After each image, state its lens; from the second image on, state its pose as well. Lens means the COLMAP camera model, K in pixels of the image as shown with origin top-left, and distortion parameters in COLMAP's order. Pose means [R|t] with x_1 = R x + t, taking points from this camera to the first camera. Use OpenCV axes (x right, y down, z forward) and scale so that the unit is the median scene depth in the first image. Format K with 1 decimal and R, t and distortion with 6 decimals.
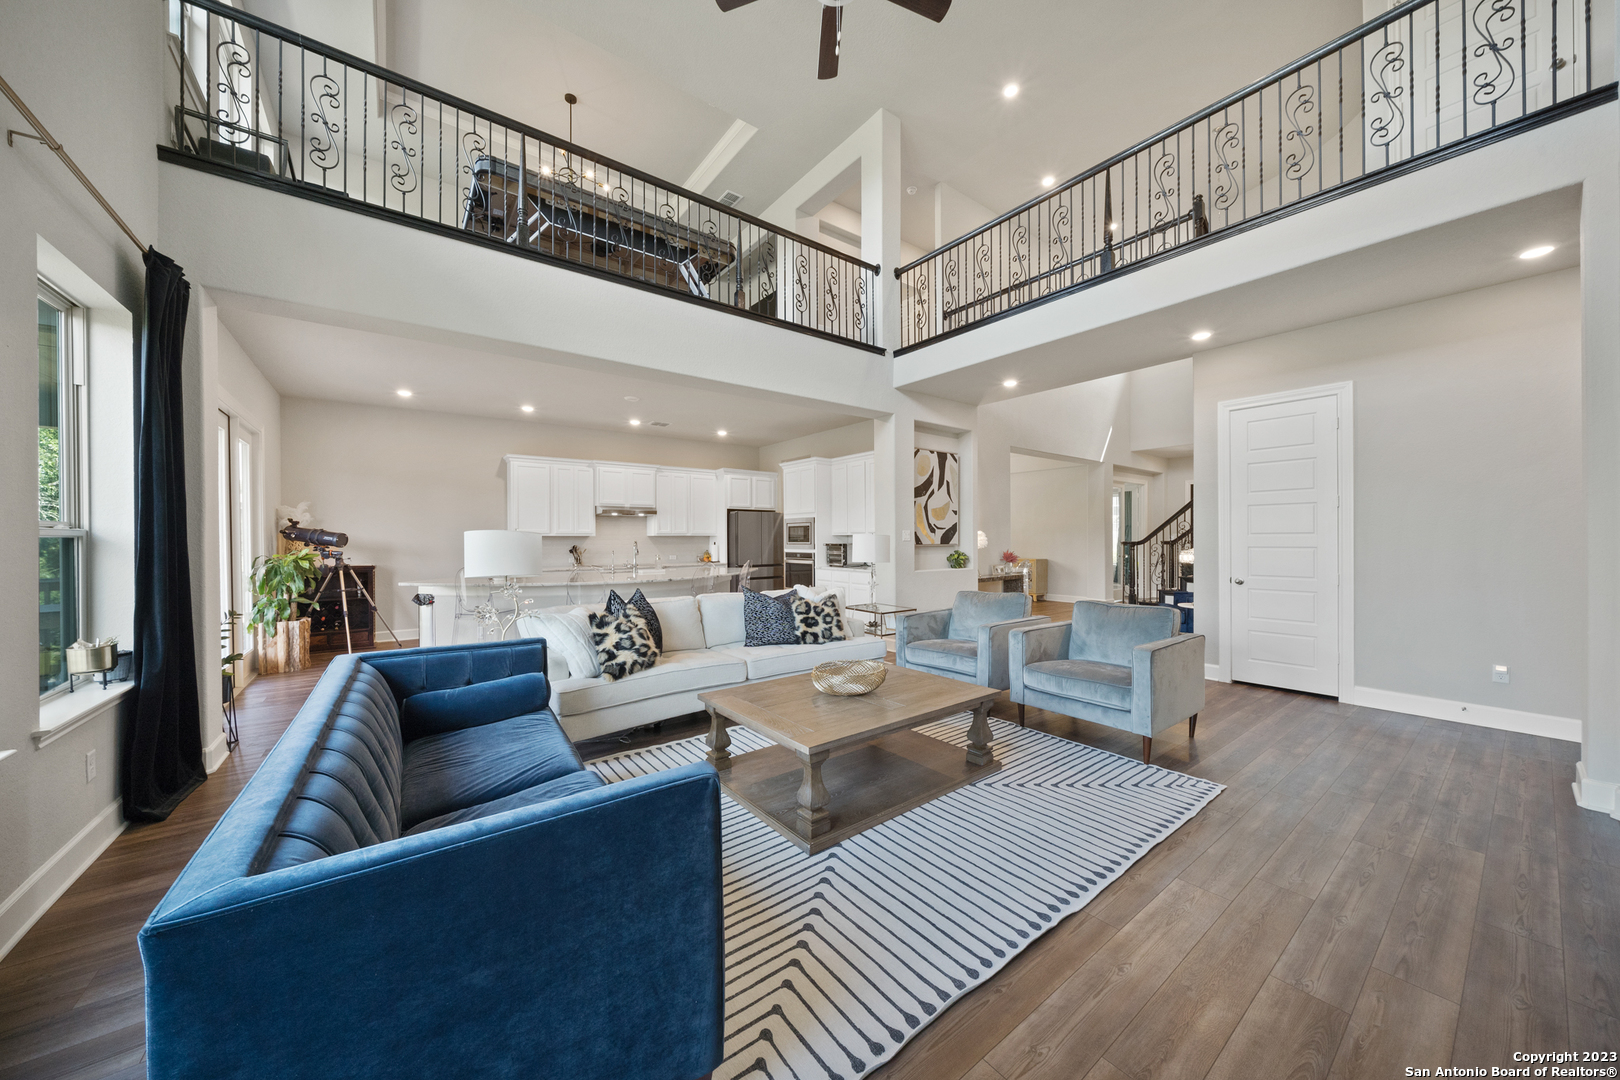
lens RADIAL K [[558.2, 0, 810.0], [0, 558.2, 540.0], [0, 0, 1]] dist [-0.011301, -0.000084]
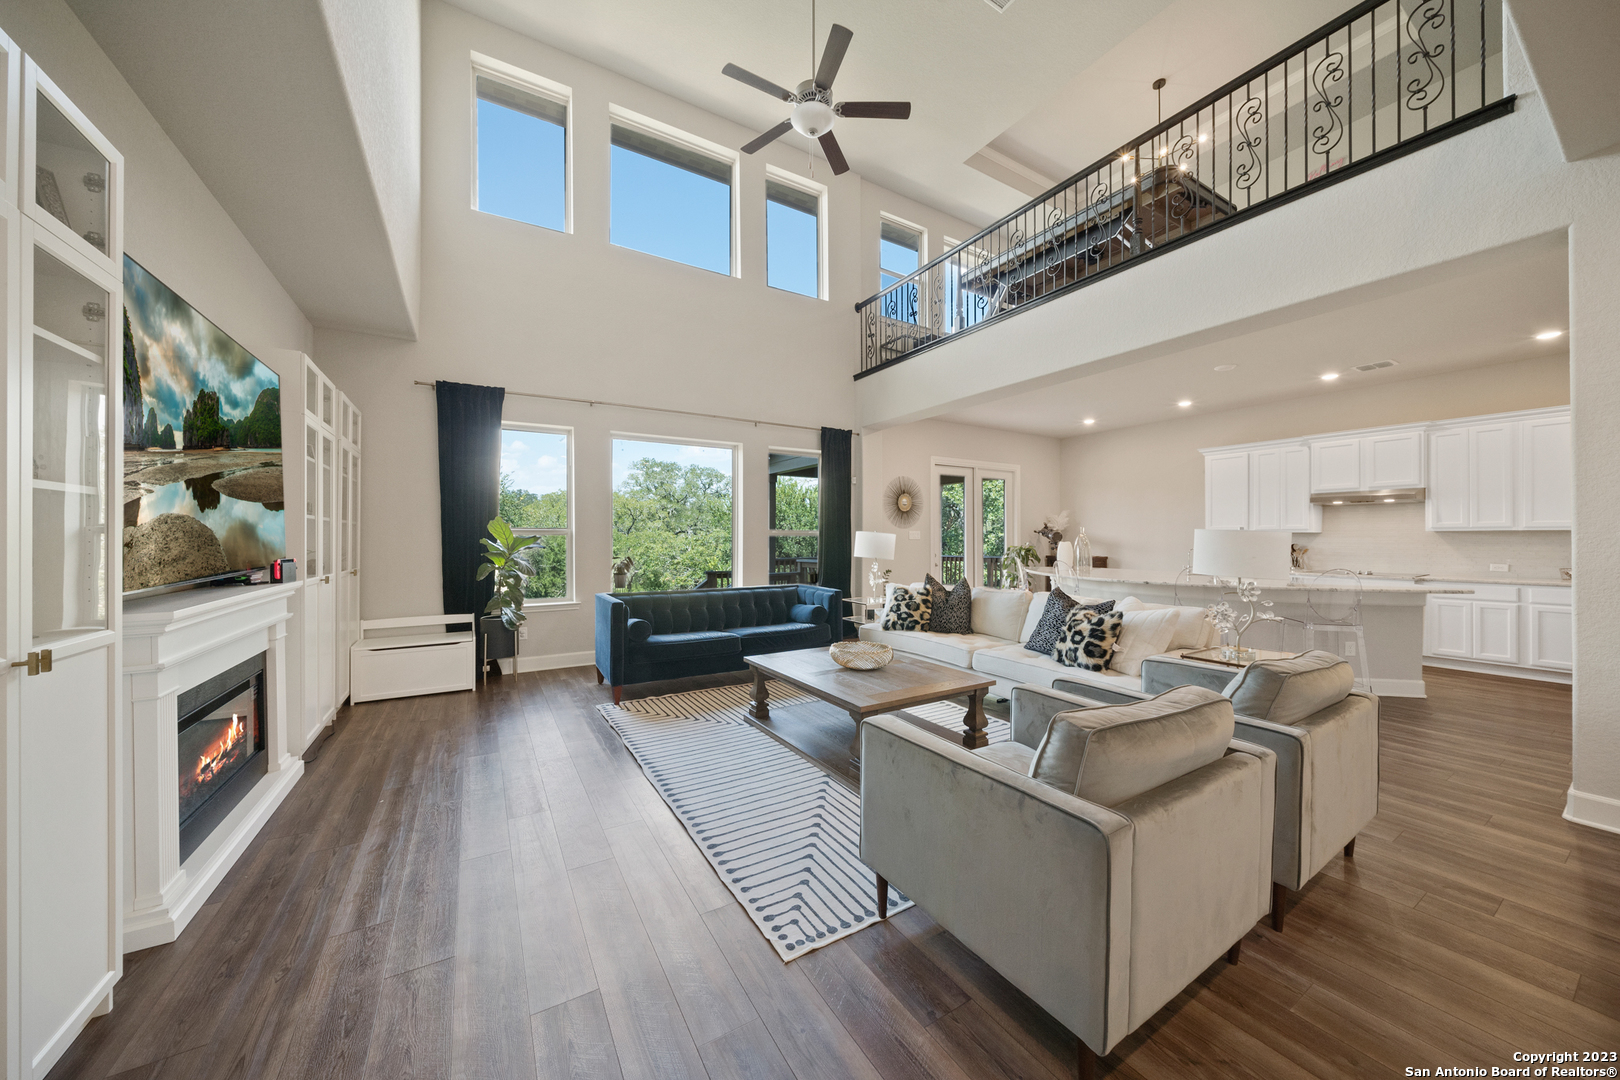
lens RADIAL K [[558.2, 0, 810.0], [0, 558.2, 540.0], [0, 0, 1]] dist [-0.011301, -0.000084]
pose [[-0.107876, 0.008627, -0.994127, 0.645948], [0.000905, 0.999963, 0.008579, -0.004003], [0.994164, 0.000026, -0.107880, 0.527853]]
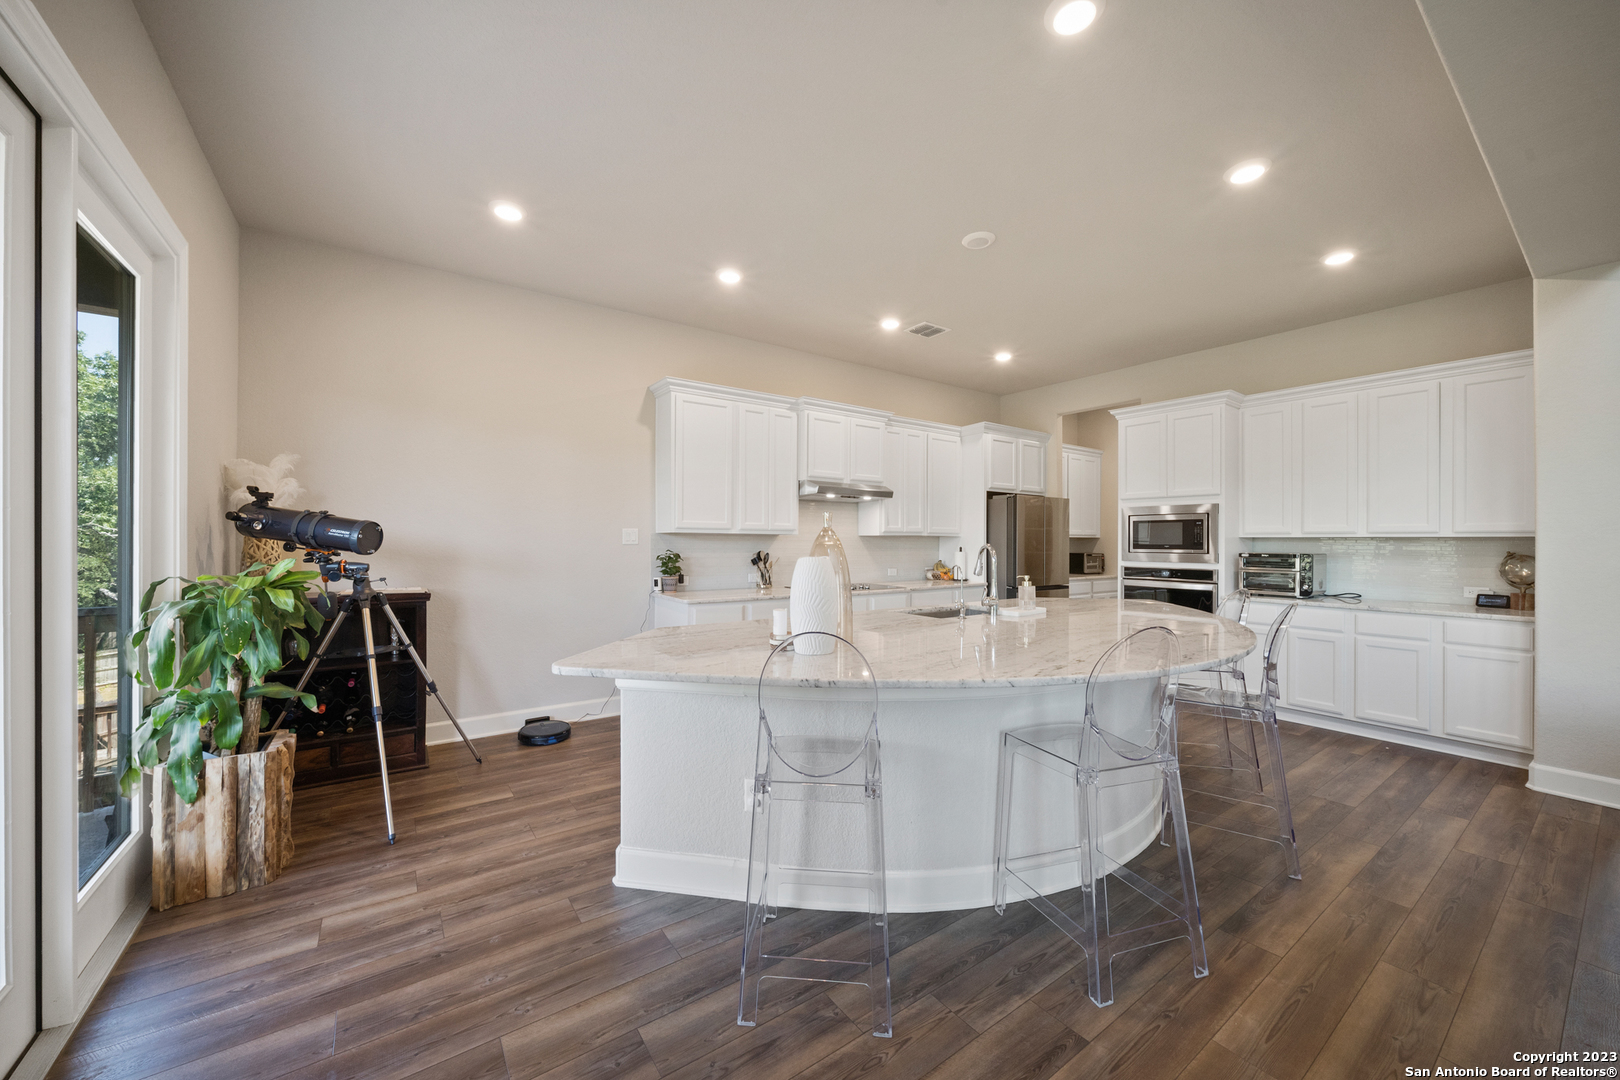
lens RADIAL K [[602.7, 0, 802.5], [0, 602.7, 537.2], [0, 0, 1]] dist [-0.006548, 0.000004]
pose [[0.999315, 0.010124, -0.035592, -0.501477], [-0.010393, 0.999919, -0.007365, -0.000303], [0.035515, 0.007730, 0.999339, 0.555179]]
